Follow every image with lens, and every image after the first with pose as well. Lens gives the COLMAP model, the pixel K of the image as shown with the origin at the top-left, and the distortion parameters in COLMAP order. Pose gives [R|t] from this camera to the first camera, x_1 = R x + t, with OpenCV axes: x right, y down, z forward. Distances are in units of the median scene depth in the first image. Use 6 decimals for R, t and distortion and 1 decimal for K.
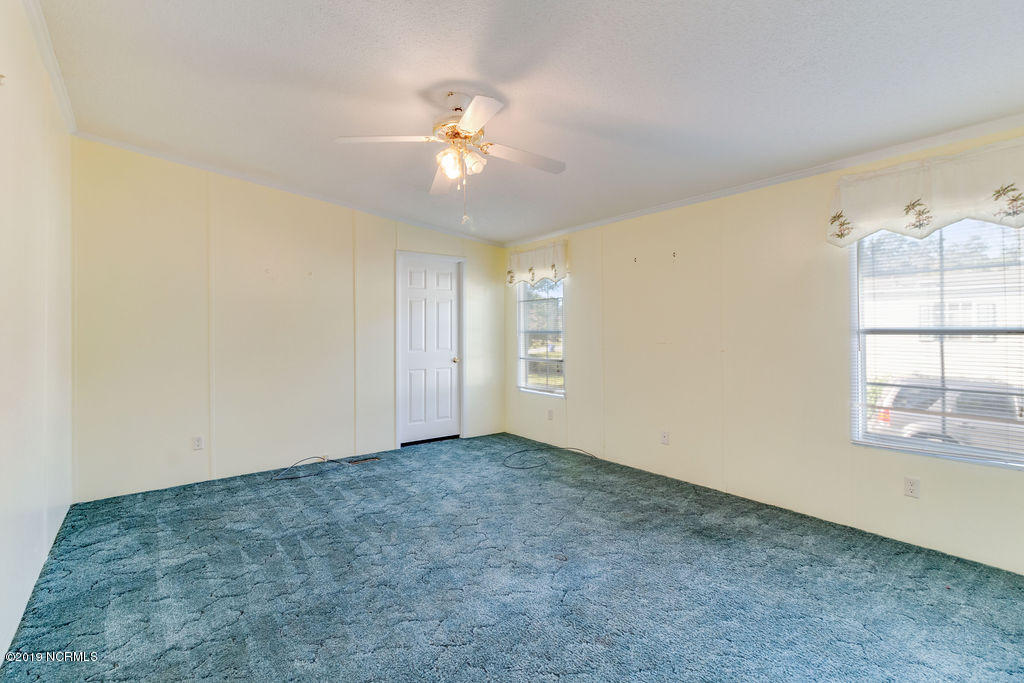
lens RADIAL K [[476.3, 0, 512.9], [0, 476.3, 336.8], [0, 0, 1]] dist [-0.000605, 0.000053]
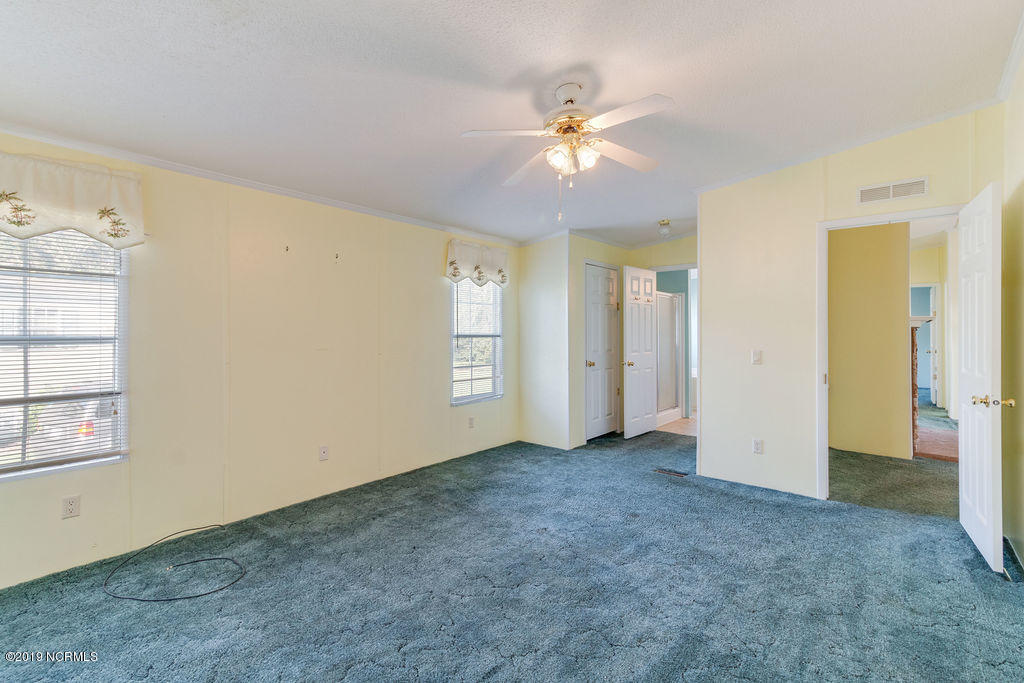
lens RADIAL K [[476.3, 0, 512.9], [0, 476.3, 336.8], [0, 0, 1]] dist [-0.000605, 0.000053]
pose [[-0.235585, 0.000603, 0.971854, -0.235168], [0.019446, 0.999803, 0.004093, -0.002743], [-0.971659, 0.019863, -0.235550, 0.310239]]
